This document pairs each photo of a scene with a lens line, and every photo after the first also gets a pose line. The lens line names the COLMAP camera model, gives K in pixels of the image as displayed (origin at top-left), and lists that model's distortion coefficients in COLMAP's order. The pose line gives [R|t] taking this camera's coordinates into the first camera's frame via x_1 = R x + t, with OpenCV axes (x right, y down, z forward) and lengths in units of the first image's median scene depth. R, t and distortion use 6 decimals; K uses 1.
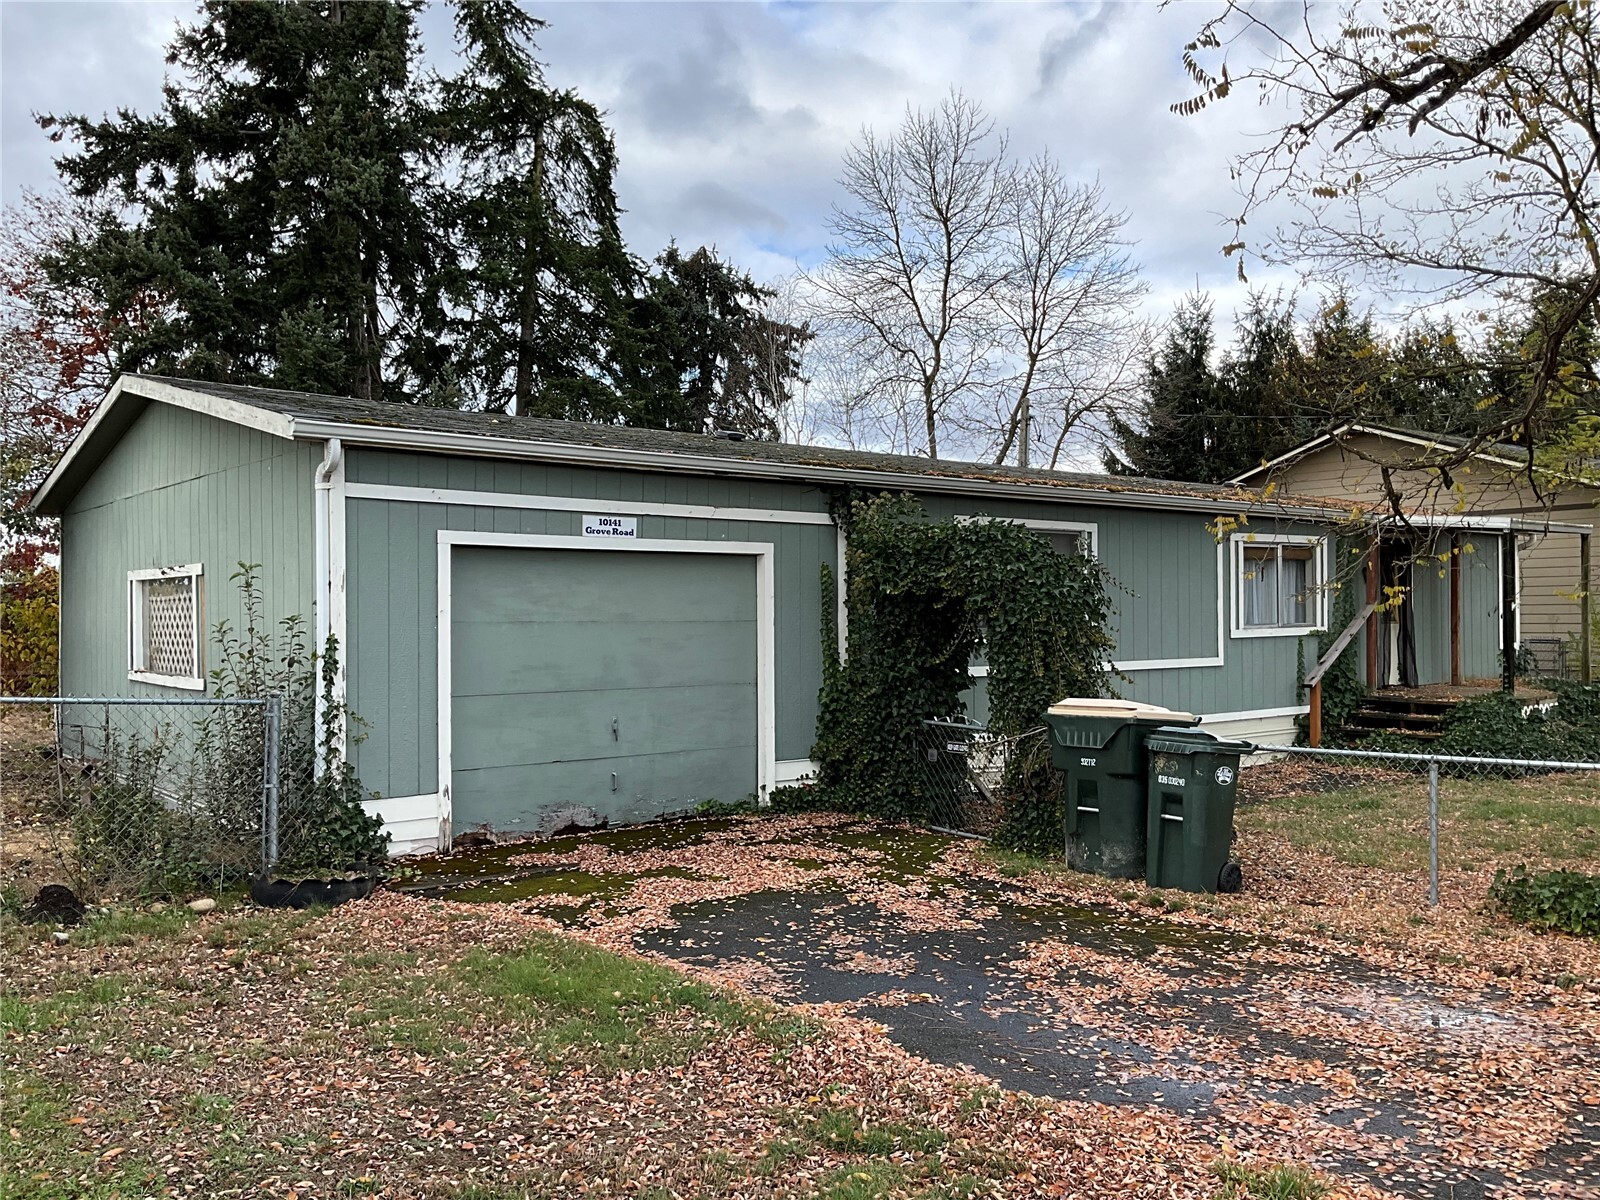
lens RADIAL K [[1299.5, 0, 800.0], [0, 1299.5, 600.0], [0, 0, 1]] dist [0.103973, -0.195126]
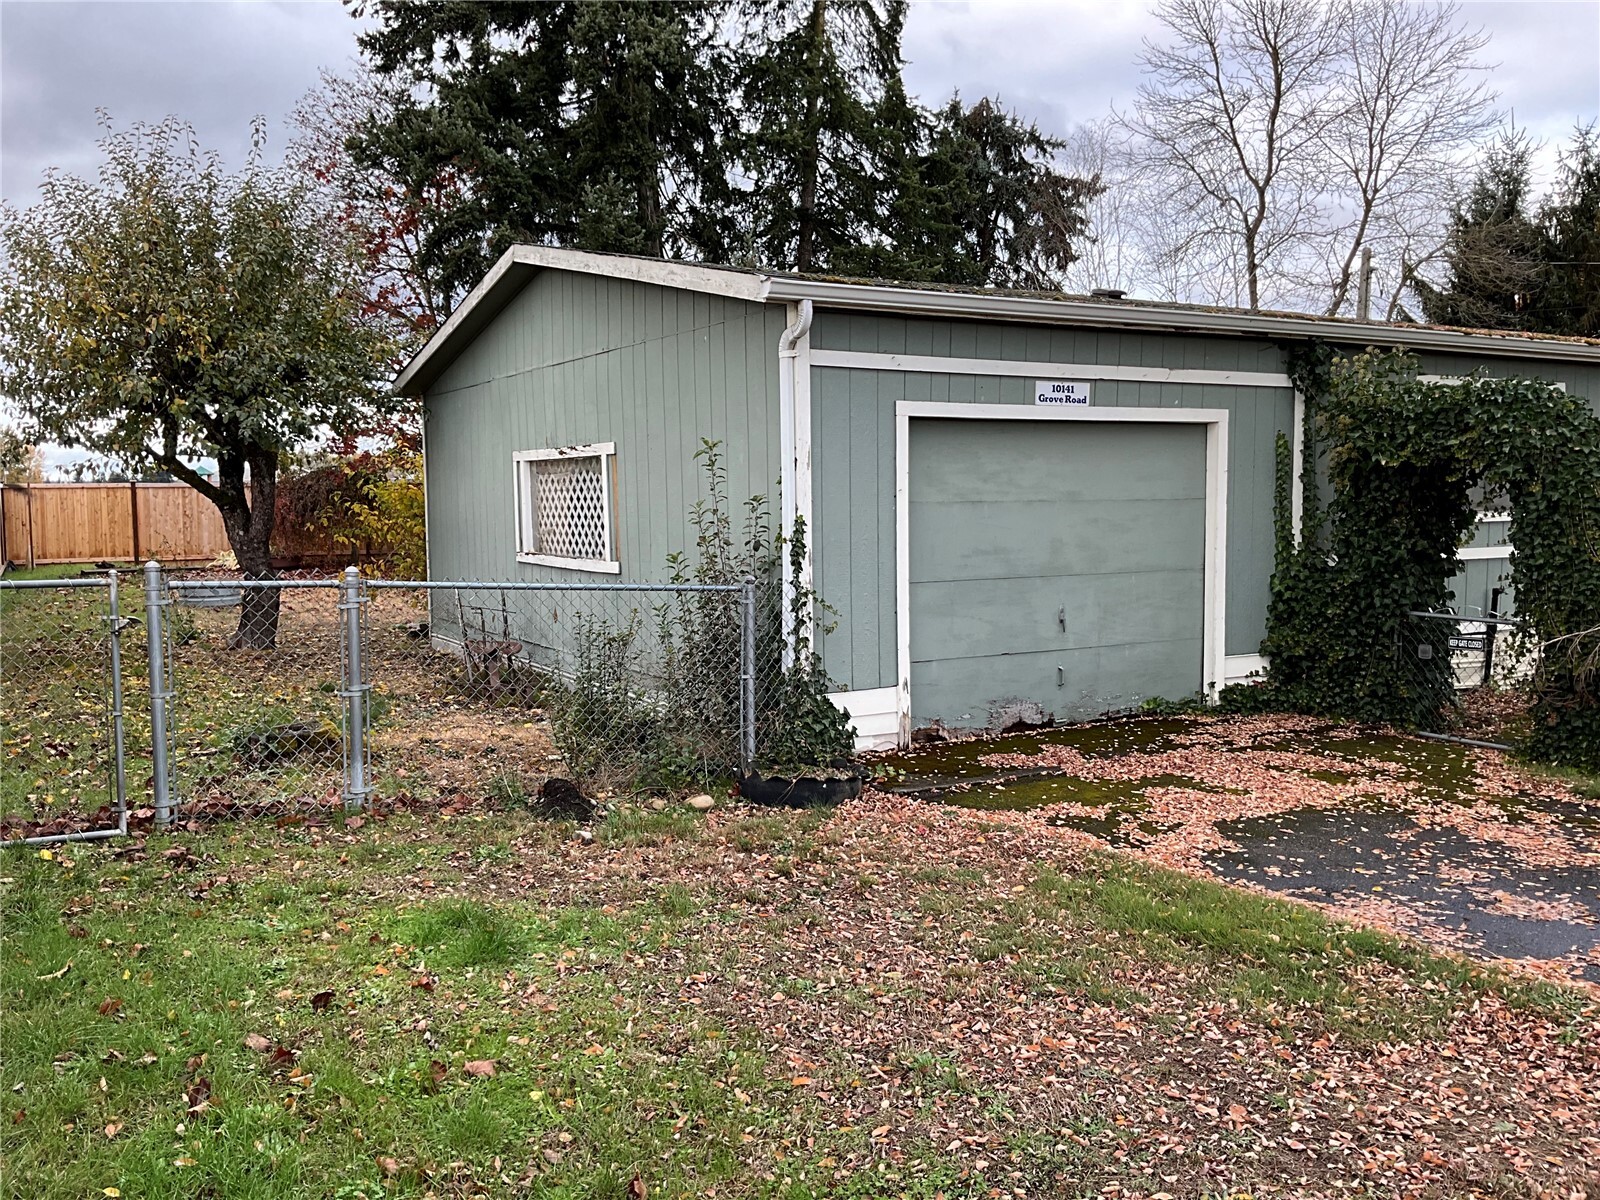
lens RADIAL K [[1299.5, 0, 800.0], [0, 1299.5, 600.0], [0, 0, 1]] dist [0.103973, -0.195126]
pose [[0.987756, 0.006864, -0.155854, -0.176147], [0.007493, 0.995791, 0.091347, 0.001199], [0.155825, -0.091397, 0.983547, 0.075100]]
